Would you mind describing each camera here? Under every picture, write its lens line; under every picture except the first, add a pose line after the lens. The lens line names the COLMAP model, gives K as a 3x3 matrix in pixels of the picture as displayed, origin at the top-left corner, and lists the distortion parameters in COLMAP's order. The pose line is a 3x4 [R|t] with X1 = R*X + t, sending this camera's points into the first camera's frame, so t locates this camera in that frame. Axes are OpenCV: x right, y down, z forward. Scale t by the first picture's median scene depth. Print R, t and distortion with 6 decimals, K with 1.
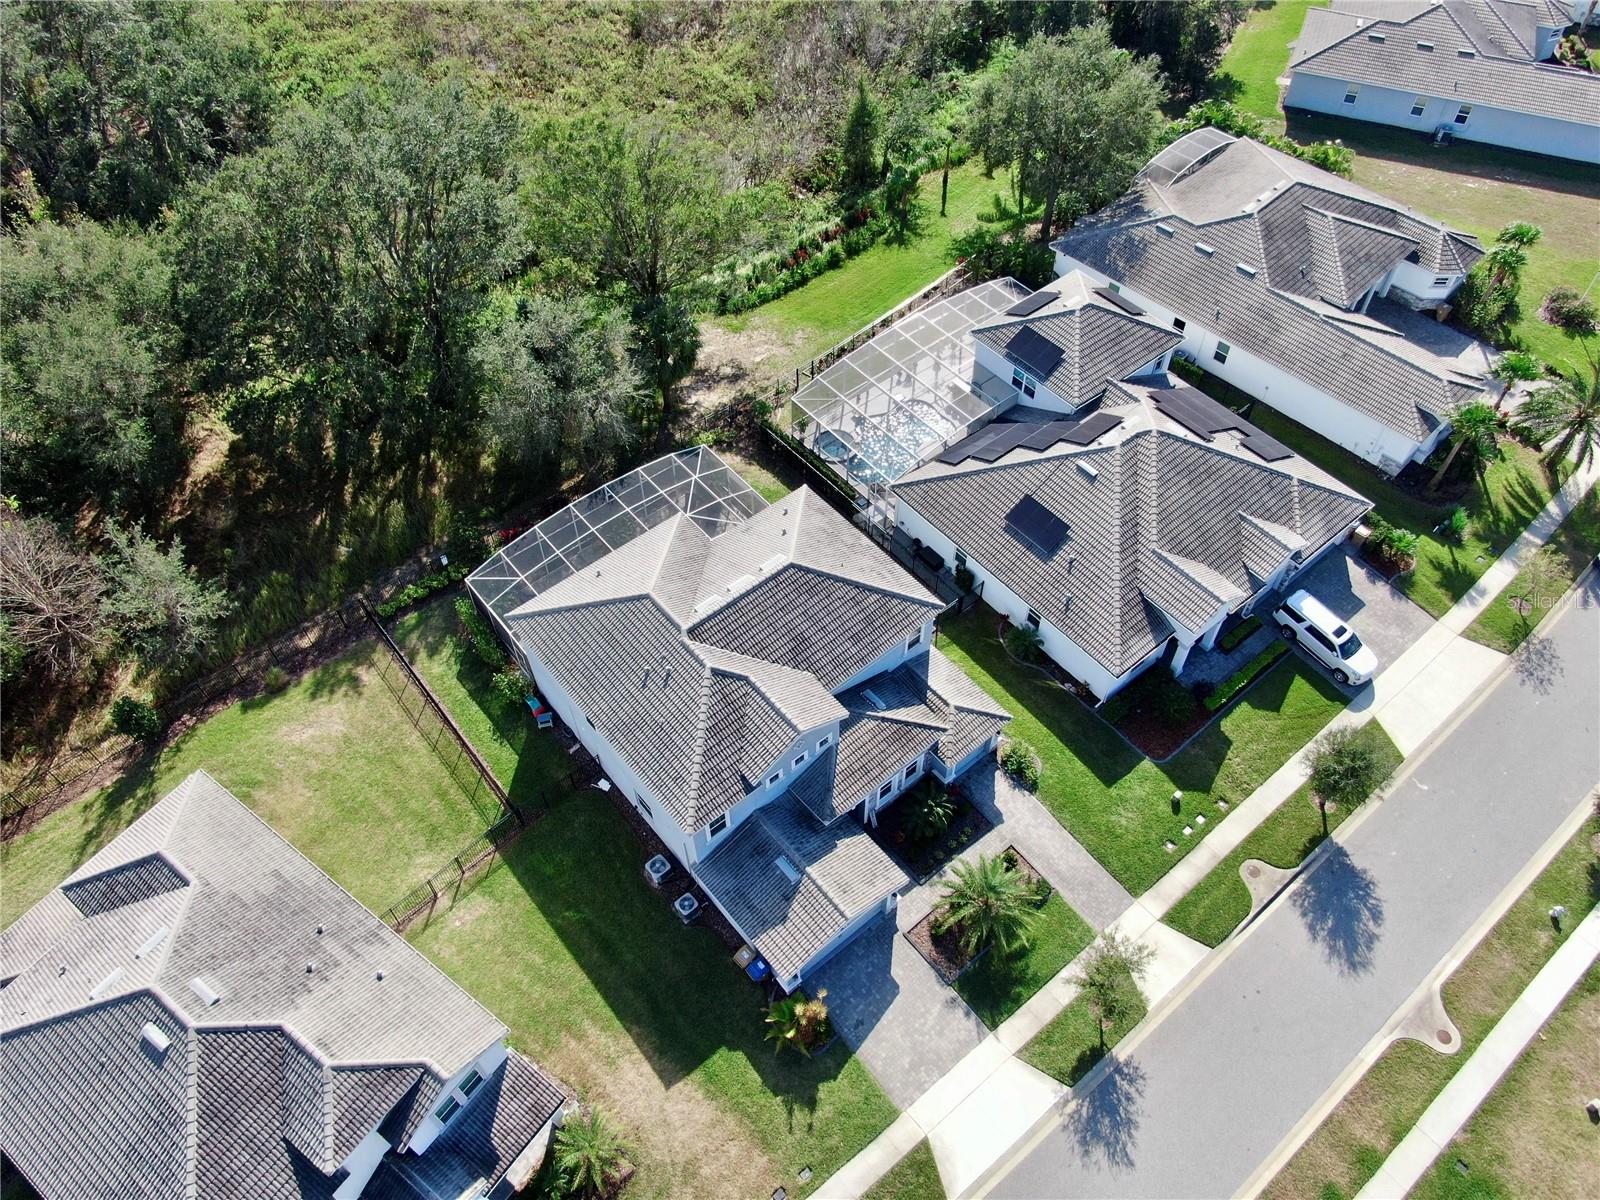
lens RADIAL K [[1147.9, 0, 809.1], [0, 1147.9, 593.7], [0, 0, 1]] dist [-0.009717, -0.008275]
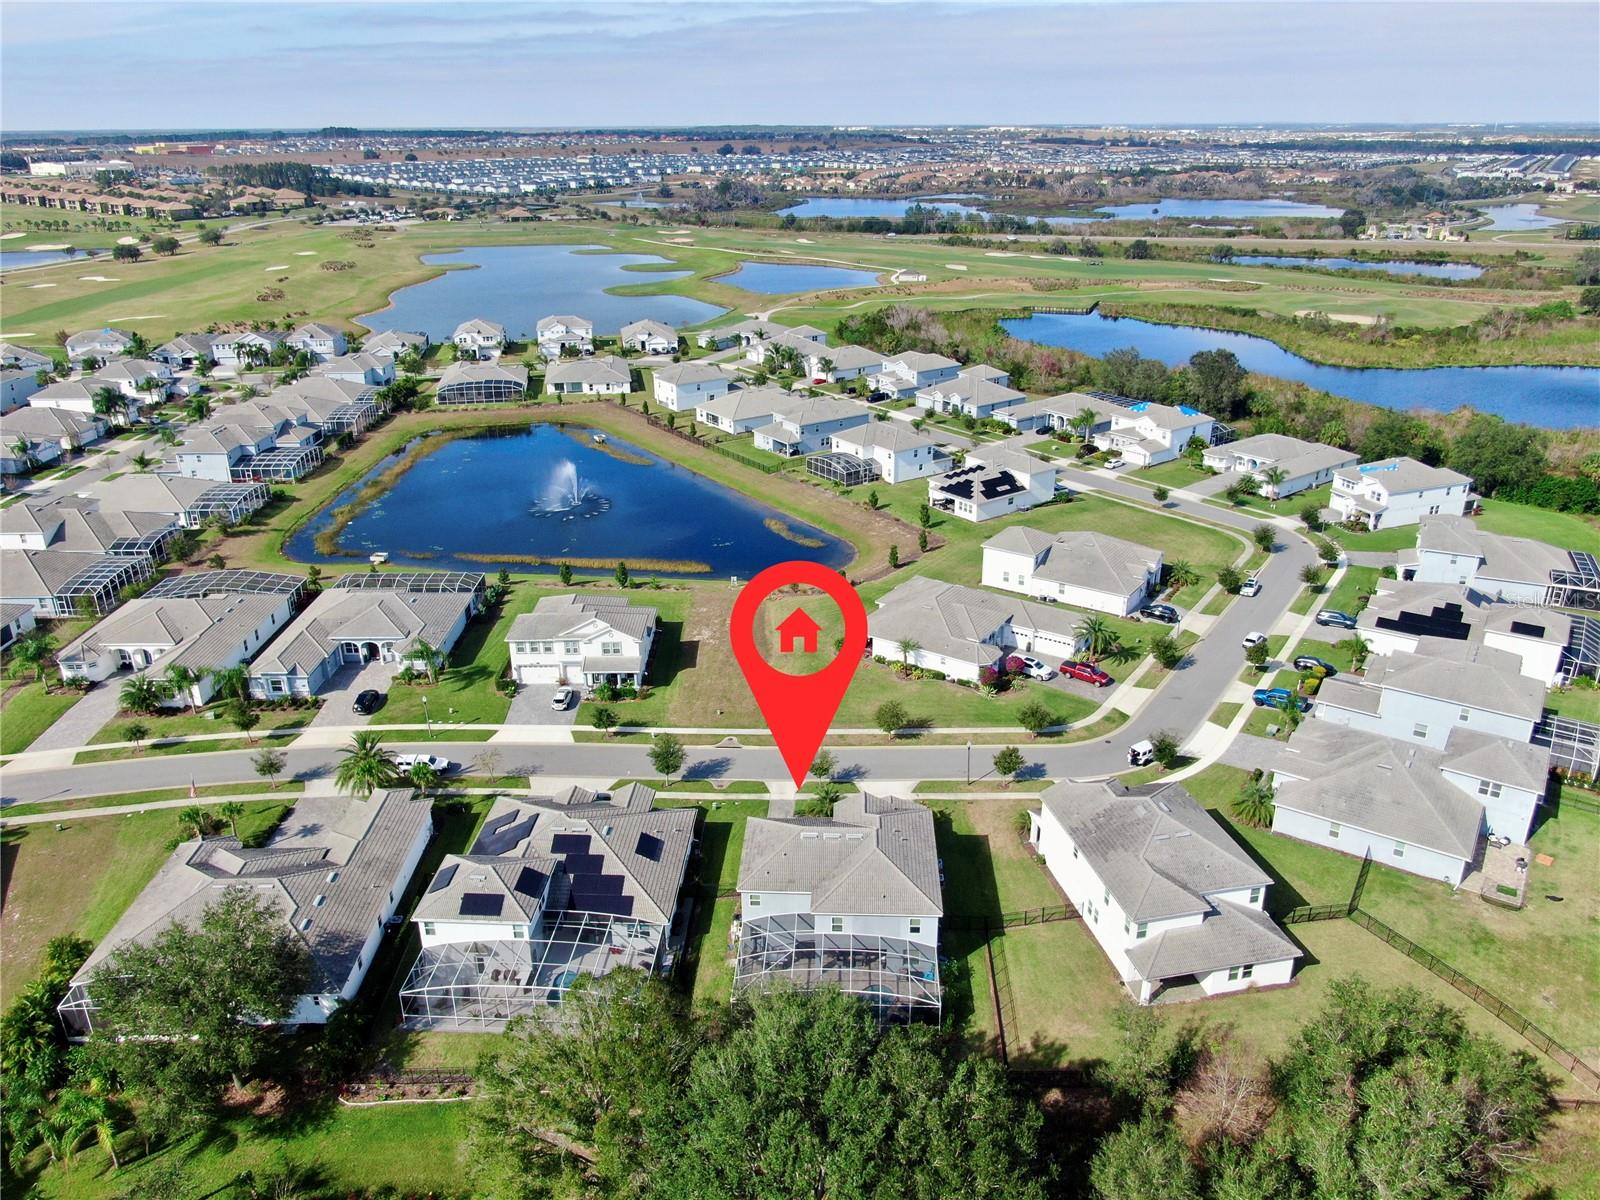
lens RADIAL K [[1147.9, 0, 807.0], [0, 1147.9, 599.1], [0, 0, 1]] dist [-0.009717, -0.008275]
pose [[-0.742197, -0.244320, 0.624061, -0.959891], [0.531452, 0.352736, 0.770153, -1.396986], [-0.408293, 0.903263, -0.131955, 0.821983]]
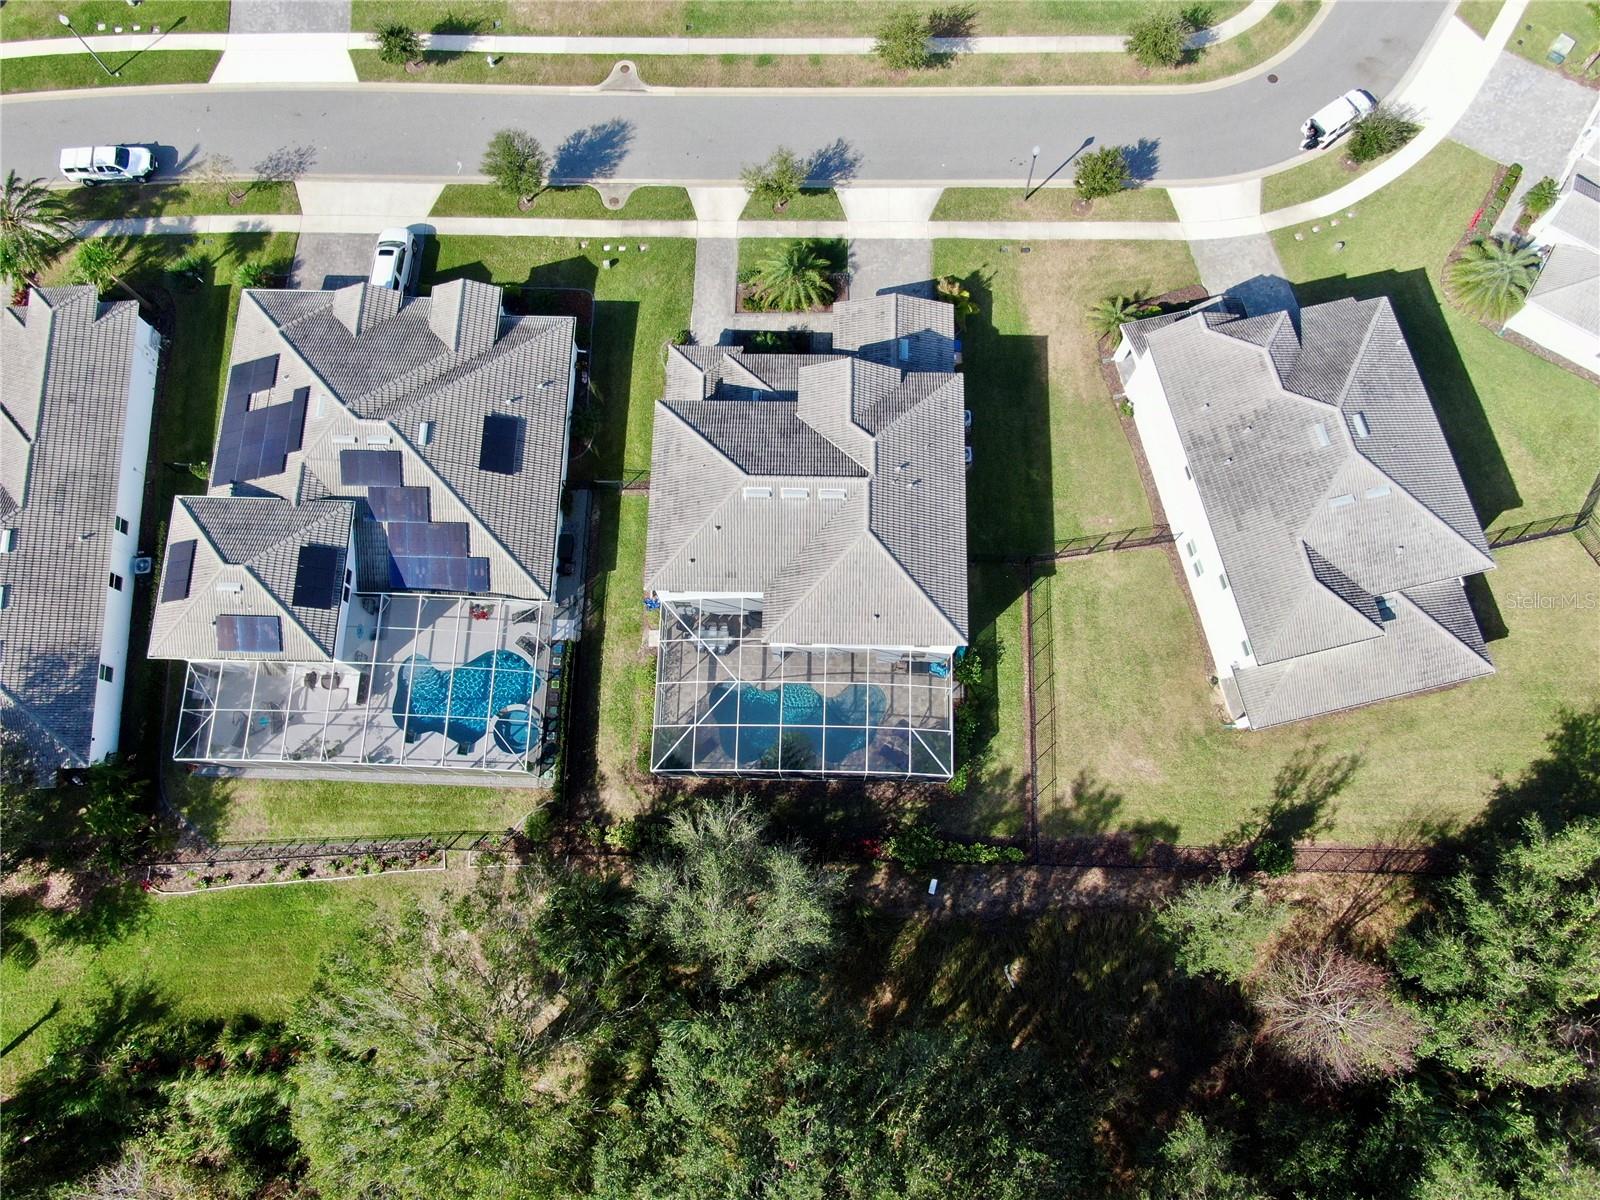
lens RADIAL K [[1147.9, 0, 800.2], [0, 1147.9, 598.1], [0, 0, 1]] dist [-0.009717, -0.008275]
pose [[-0.754520, -0.629865, 0.184309, -0.293727], [0.522752, -0.407026, 0.749040, -0.774832], [-0.396775, 0.661513, 0.636372, 0.332337]]
